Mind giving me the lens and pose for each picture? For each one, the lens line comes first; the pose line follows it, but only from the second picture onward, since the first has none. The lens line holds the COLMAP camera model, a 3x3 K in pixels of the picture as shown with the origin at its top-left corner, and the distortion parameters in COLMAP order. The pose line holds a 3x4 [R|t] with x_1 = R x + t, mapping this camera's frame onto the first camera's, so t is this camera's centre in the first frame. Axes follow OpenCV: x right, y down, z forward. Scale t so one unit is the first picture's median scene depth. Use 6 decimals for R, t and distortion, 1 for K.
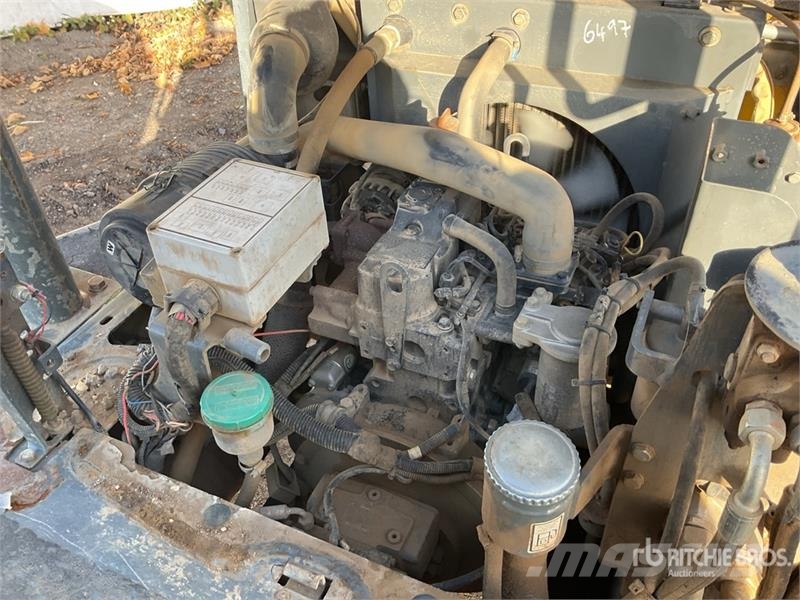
lens RADIAL K [[656.1, 0, 396.2], [0, 656.1, 293.5], [0, 0, 1]] dist [0.108428, -0.222597]
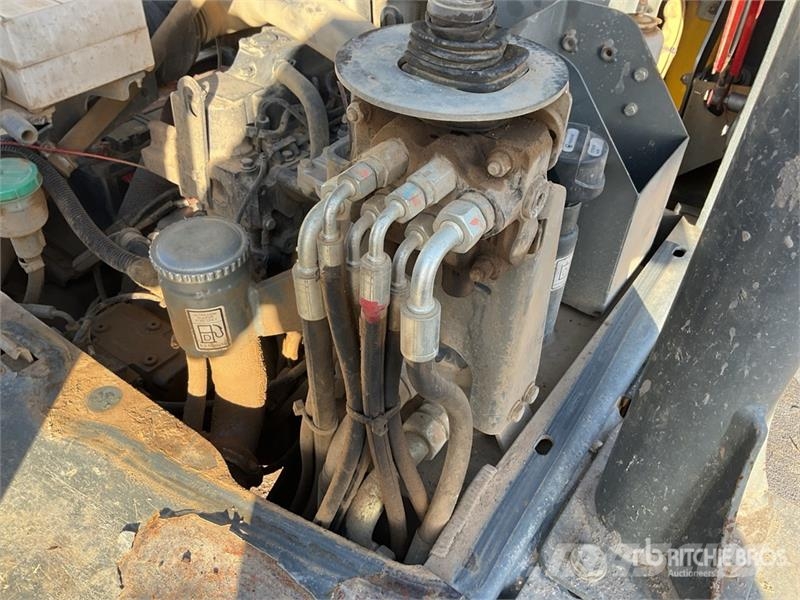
lens RADIAL K [[663.0, 0, 400.7], [0, 663.0, 295.4], [0, 0, 1]] dist [0.109583, -0.235231]
pose [[0.976627, 0.189037, -0.102302, 0.444029], [-0.188396, 0.981963, 0.015972, 0.182355], [0.103476, 0.003675, 0.994625, 0.035363]]
